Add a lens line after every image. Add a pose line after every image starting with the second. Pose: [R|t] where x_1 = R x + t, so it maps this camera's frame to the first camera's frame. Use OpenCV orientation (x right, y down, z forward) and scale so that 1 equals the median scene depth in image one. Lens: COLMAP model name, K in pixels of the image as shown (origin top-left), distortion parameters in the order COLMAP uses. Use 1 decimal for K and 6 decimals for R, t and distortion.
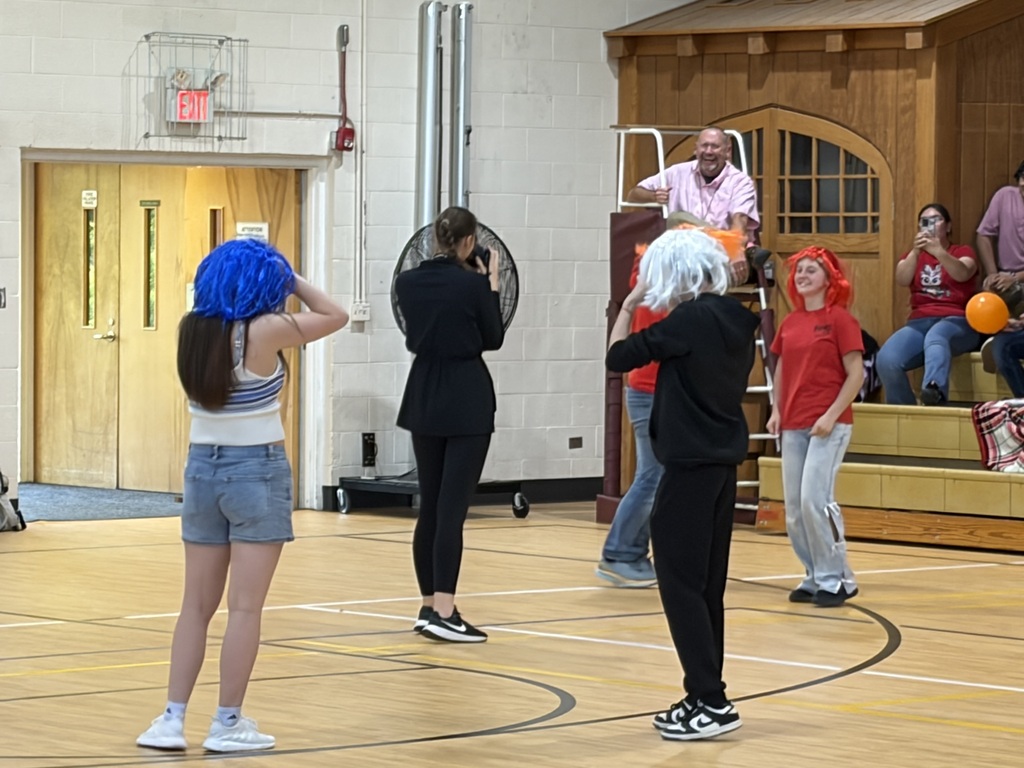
lens RADIAL K [[4425.5, 0, 512.0], [0, 4425.5, 384.1], [0, 0, 1]] dist [0.208527, 0.000000]
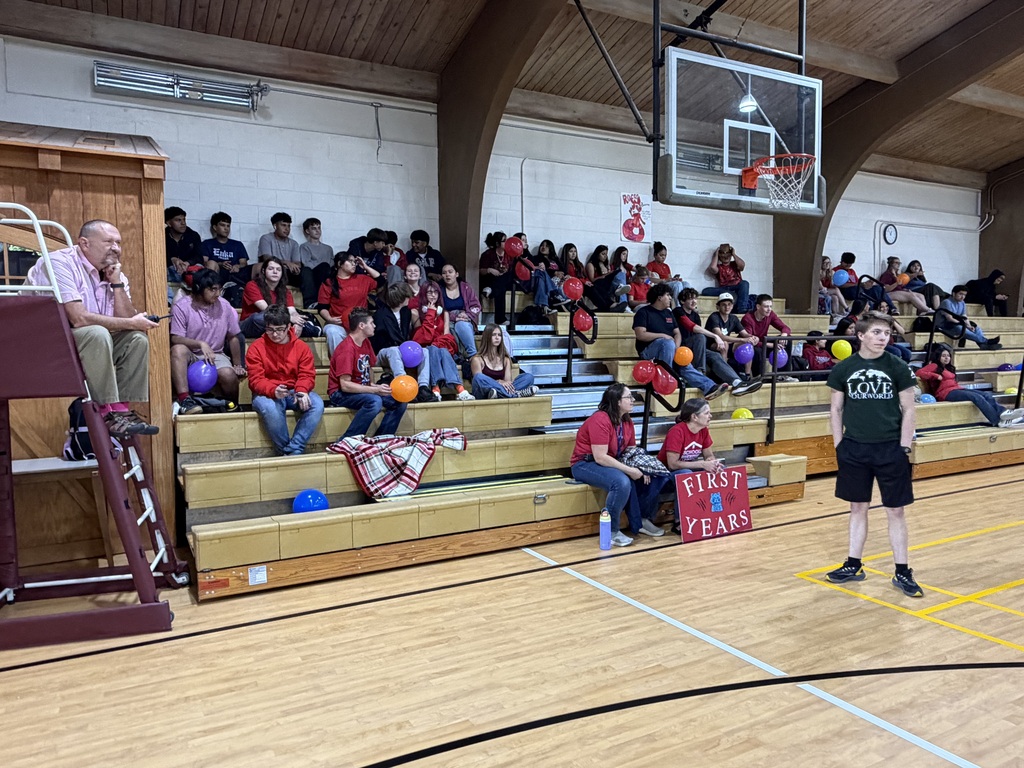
lens RADIAL K [[712.9, 0, 512.4], [0, 712.9, 382.2], [0, 0, 1]] dist [0.002886, 0.001091]
pose [[0.223735, -0.070741, 0.972079, -0.087410], [0.040871, 0.997166, 0.063160, -0.026209], [-0.973793, 0.025598, 0.225992, 0.847063]]
